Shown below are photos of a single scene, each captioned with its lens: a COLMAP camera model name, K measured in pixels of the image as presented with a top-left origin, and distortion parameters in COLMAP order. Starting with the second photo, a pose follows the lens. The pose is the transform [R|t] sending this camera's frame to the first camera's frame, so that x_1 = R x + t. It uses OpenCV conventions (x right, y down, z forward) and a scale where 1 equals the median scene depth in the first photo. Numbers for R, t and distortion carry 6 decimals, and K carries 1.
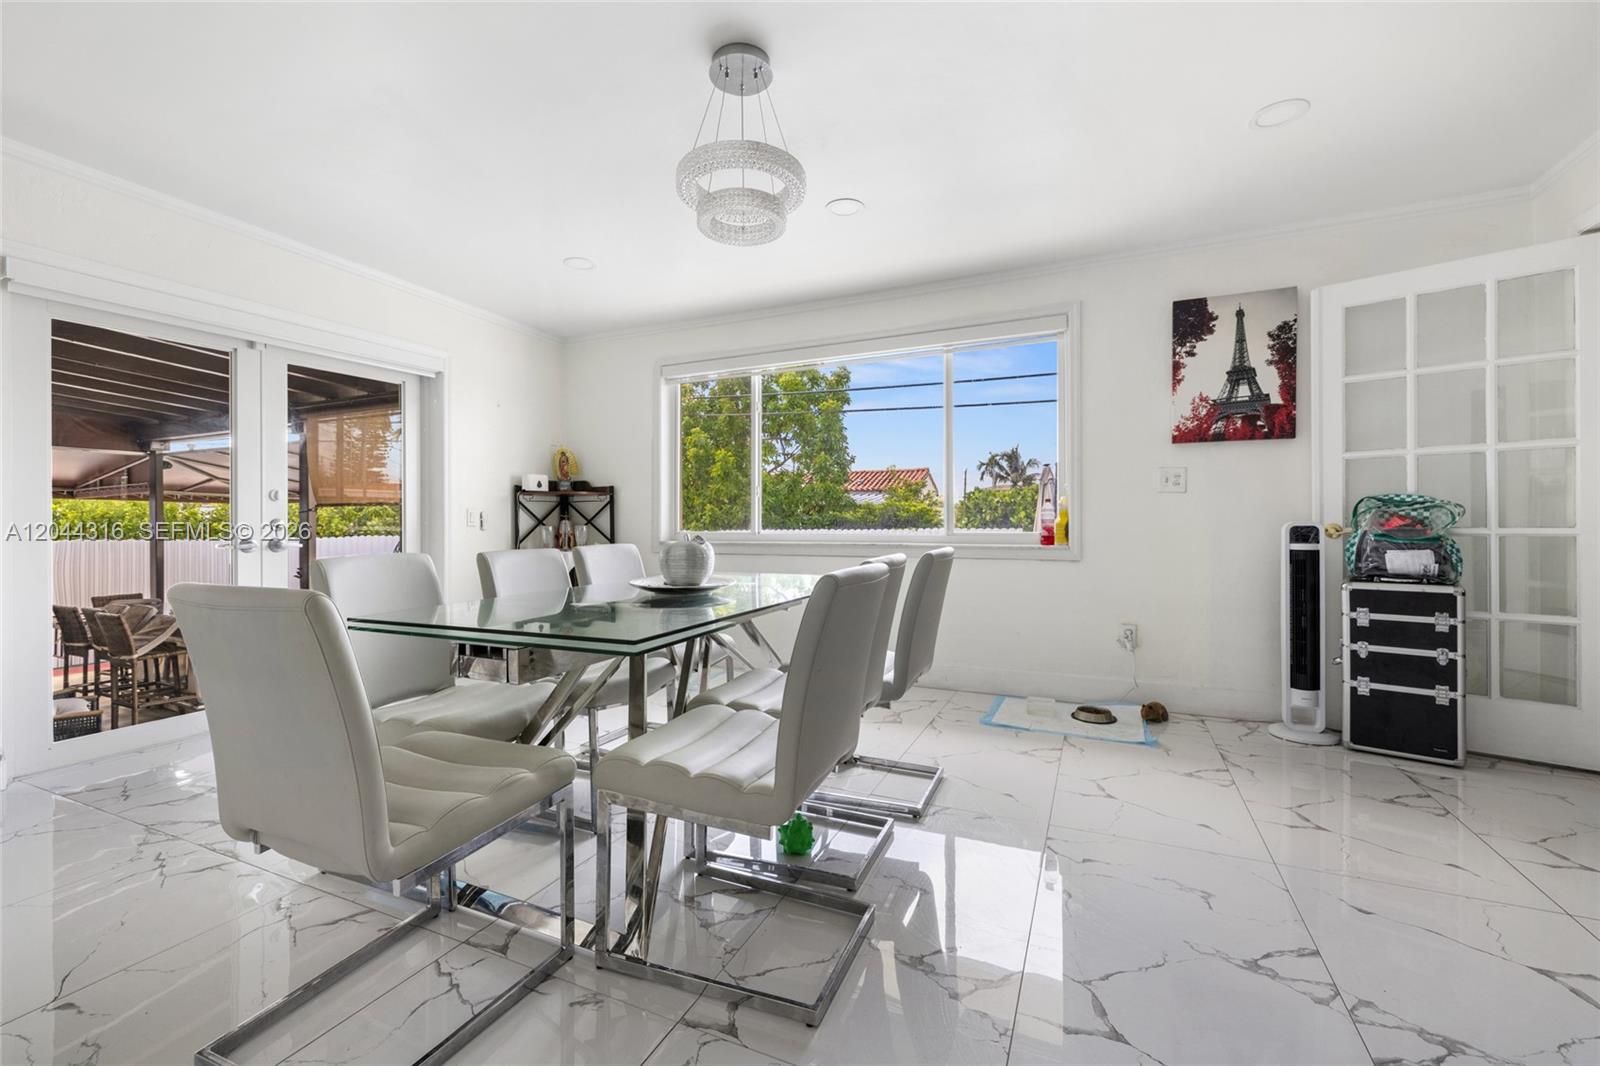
lens RADIAL K [[665.5, 0, 789.5], [0, 665.5, 524.9], [0, 0, 1]] dist [-0.001163, -0.000303]
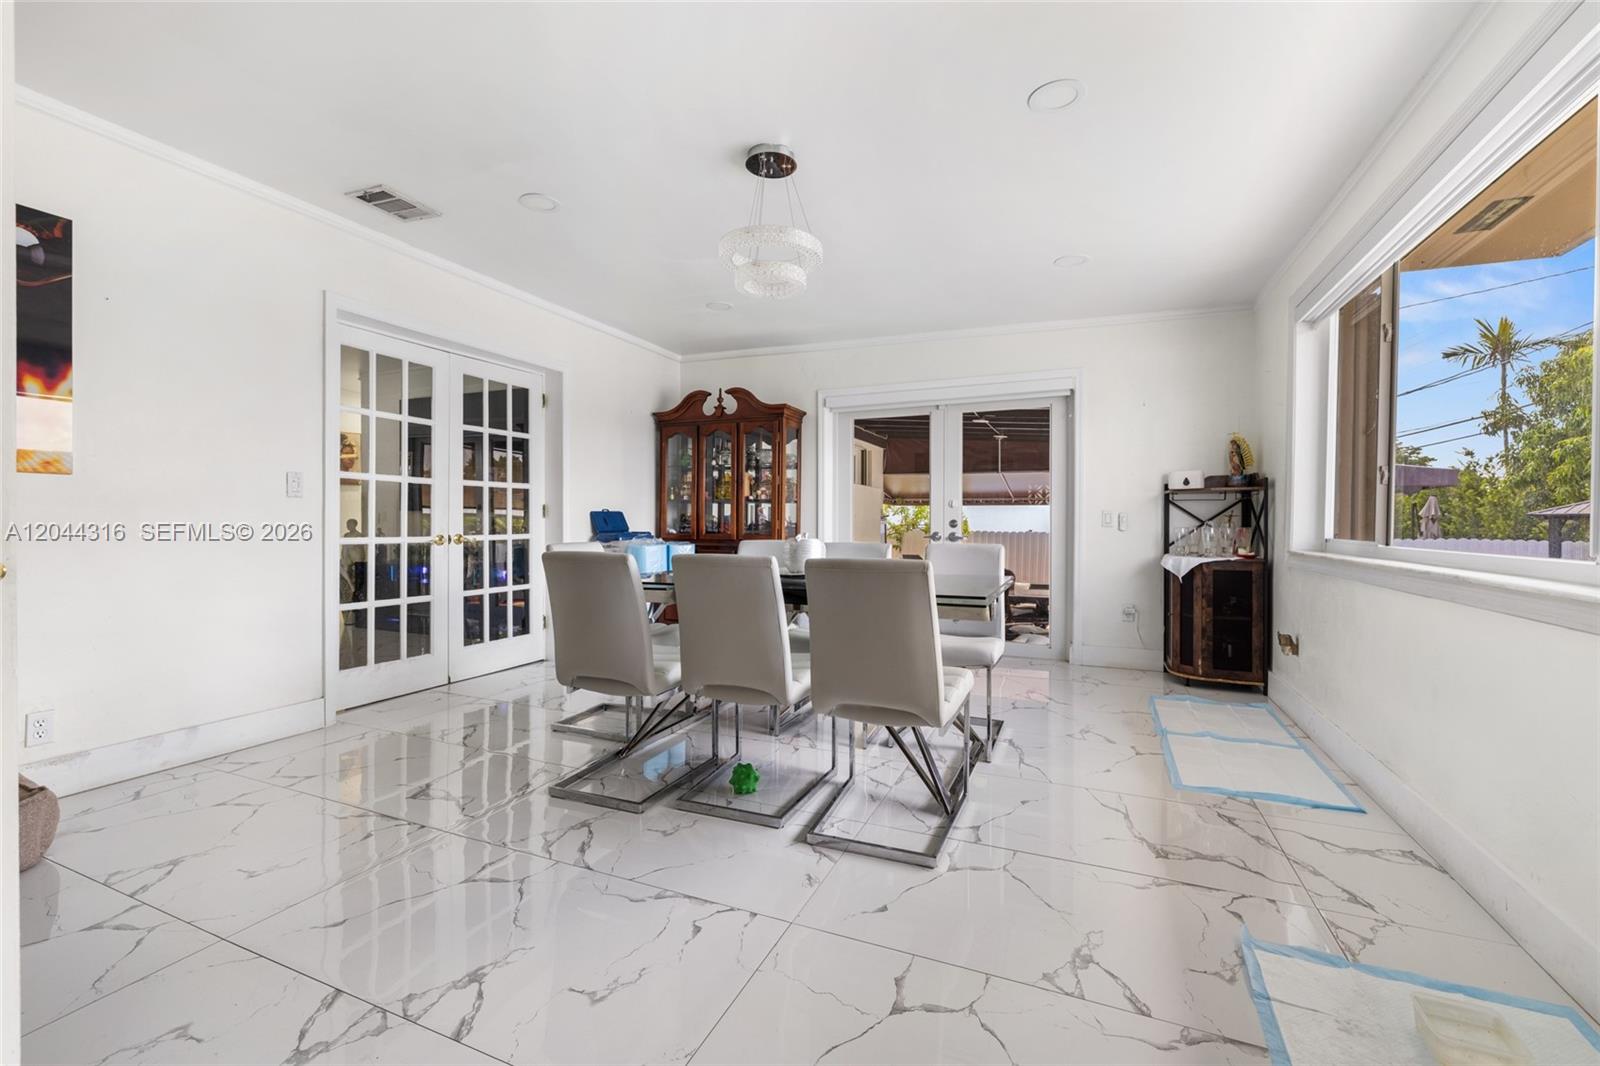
lens RADIAL K [[665.5, 0, 789.5], [0, 665.5, 524.9], [0, 0, 1]] dist [-0.001163, -0.000303]
pose [[0.024362, 0.008134, -0.999670, 0.726151], [-0.008738, 0.999930, 0.007923, -0.006720], [0.999665, 0.008542, 0.024431, 0.617929]]
